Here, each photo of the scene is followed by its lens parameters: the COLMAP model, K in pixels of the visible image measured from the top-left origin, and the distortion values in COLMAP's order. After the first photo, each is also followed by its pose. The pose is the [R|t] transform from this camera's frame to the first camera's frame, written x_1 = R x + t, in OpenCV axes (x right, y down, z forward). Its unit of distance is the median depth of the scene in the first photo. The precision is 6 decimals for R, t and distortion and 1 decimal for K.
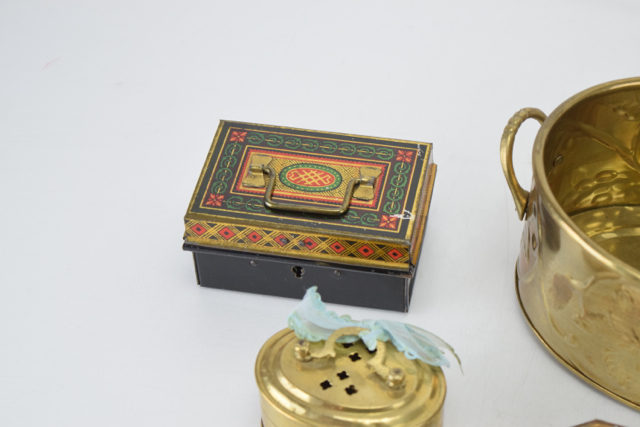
lens RADIAL K [[1444.4, 0, 324.2], [0, 1444.4, 208.3], [0, 0, 1]] dist [0.069641, 0.000000]
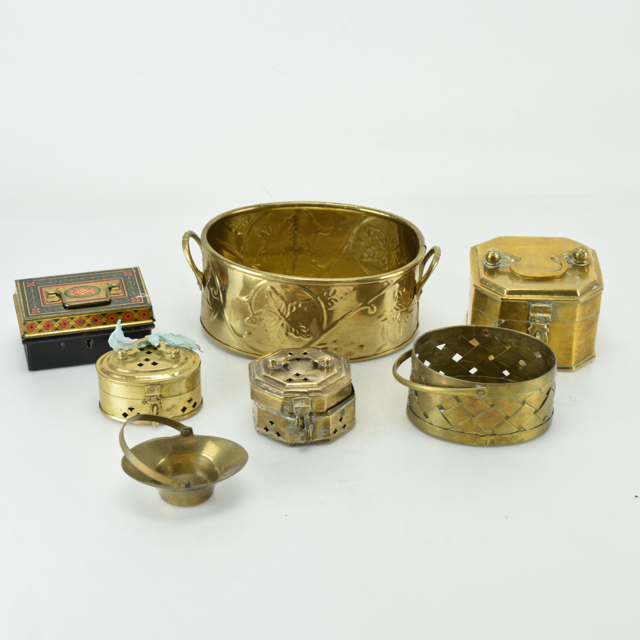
lens RADIAL K [[1776.8, 0, 314.0], [0, 1776.8, 320.0], [0, 0, 1]] dist [-0.014643, 0.000000]
pose [[0.903272, -0.182021, 0.388546, -0.620804], [0.275520, 0.940251, -0.200040, 0.538218], [-0.328920, 0.287743, 0.899453, -1.066793]]
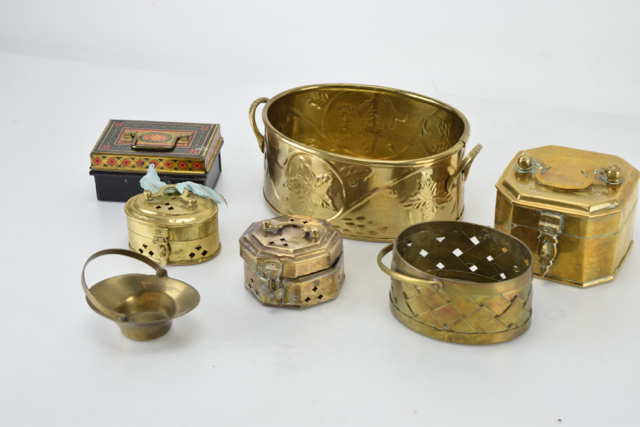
lens RADIAL K [[1444.4, 0, 323.3], [0, 1444.4, 211.8], [0, 0, 1]] dist [0.069641, 0.000000]
pose [[0.998319, -0.023289, 0.053081, 0.113497], [0.036150, 0.965986, -0.256054, 0.599669], [-0.045312, 0.257542, 0.965204, -0.893421]]
